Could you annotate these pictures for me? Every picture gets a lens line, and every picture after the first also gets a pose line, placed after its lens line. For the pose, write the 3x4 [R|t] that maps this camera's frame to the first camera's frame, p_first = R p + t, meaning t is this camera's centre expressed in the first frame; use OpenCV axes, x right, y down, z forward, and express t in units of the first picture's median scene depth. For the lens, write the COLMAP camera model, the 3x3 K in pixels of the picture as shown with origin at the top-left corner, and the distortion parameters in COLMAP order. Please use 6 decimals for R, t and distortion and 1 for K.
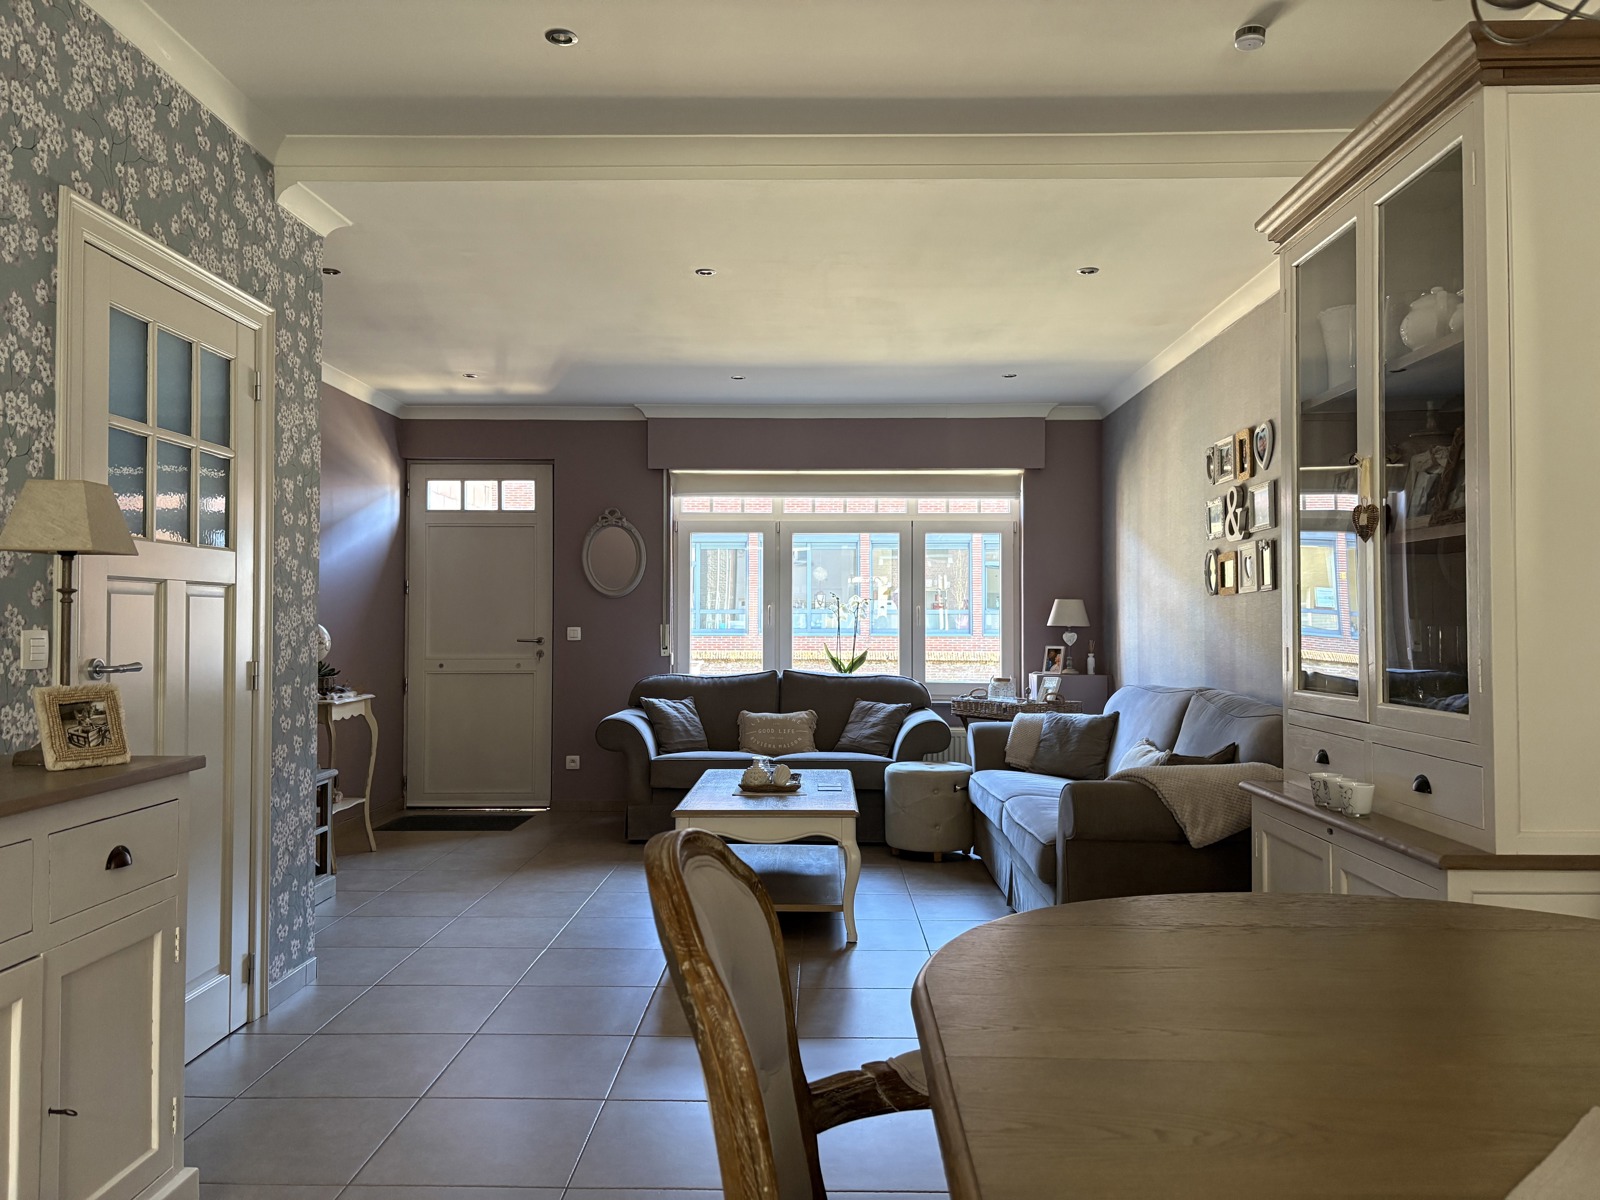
lens RADIAL K [[1210.4, 0, 801.8], [0, 1210.4, 585.9], [0, 0, 1]] dist [0.050625, -0.034823]
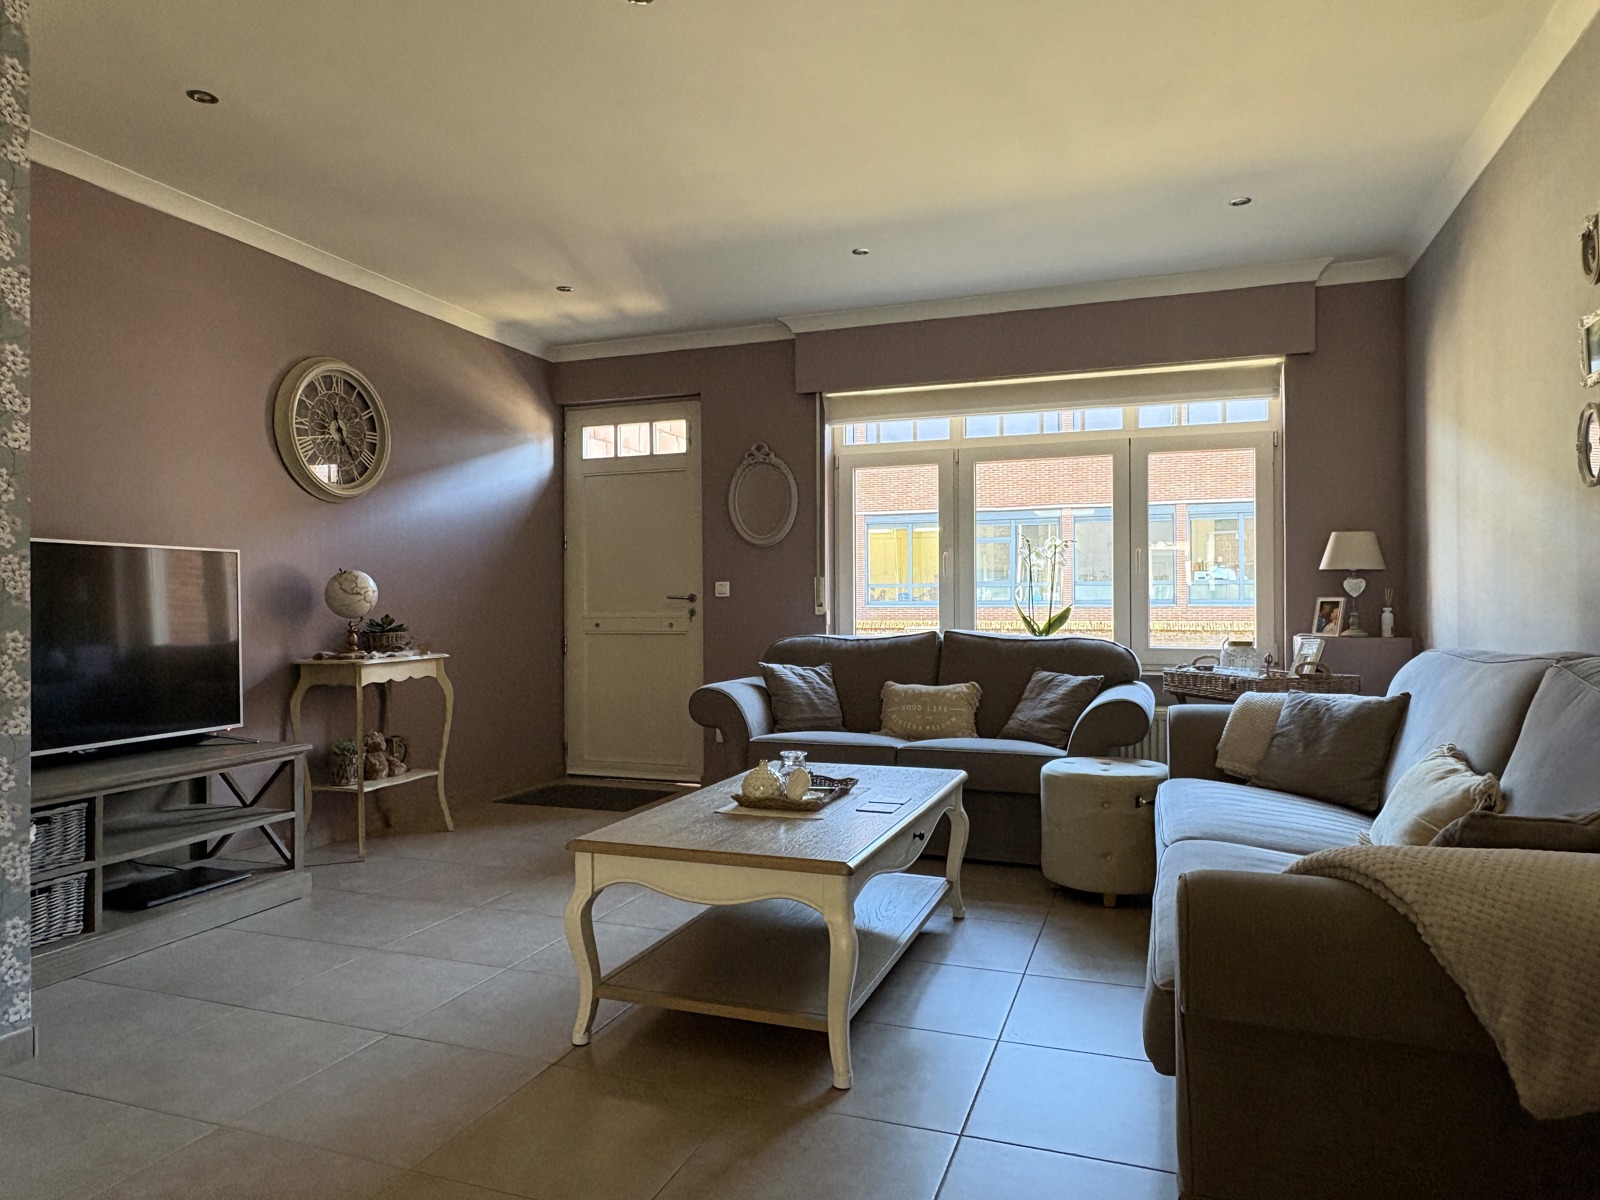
lens RADIAL K [[1016.2, 0, 796.7], [0, 1016.2, 601.2], [0, 0, 1]] dist [-0.021975, 0.006930]
pose [[0.942471, -0.008022, -0.334192, 0.110630], [0.017619, 0.999515, 0.025694, 0.030791], [0.333823, -0.030104, 0.942155, 0.333527]]
